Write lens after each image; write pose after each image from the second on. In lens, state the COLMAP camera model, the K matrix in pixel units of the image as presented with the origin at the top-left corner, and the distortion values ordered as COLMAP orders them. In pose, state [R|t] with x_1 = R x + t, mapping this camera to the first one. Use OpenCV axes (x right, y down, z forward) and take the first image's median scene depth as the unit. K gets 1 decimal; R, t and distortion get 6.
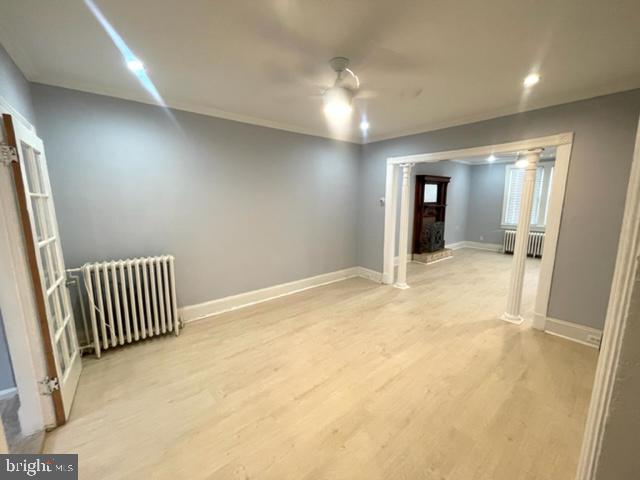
lens RADIAL K [[259.9, 0, 322.1], [0, 259.9, 239.9], [0, 0, 1]] dist [0.000276, -0.000124]
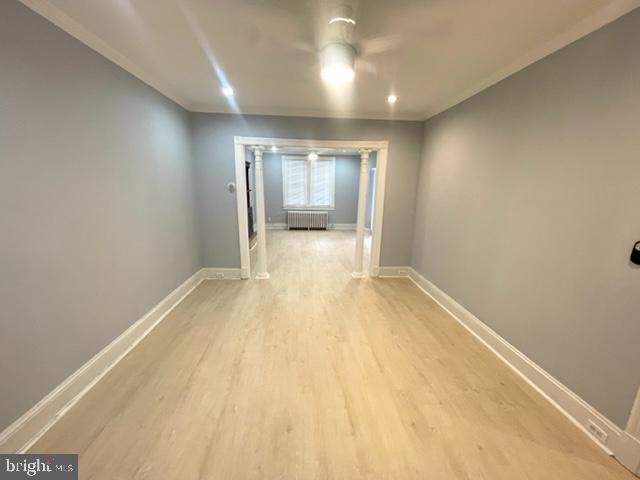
lens RADIAL K [[259.9, 0, 318.9], [0, 259.9, 239.6], [0, 0, 1]] dist [0.000276, -0.000124]
pose [[0.581852, -0.159227, 0.797555, -0.430764], [0.112431, 0.986980, 0.115020, -0.056965], [-0.805486, 0.022745, 0.592179, 0.356989]]
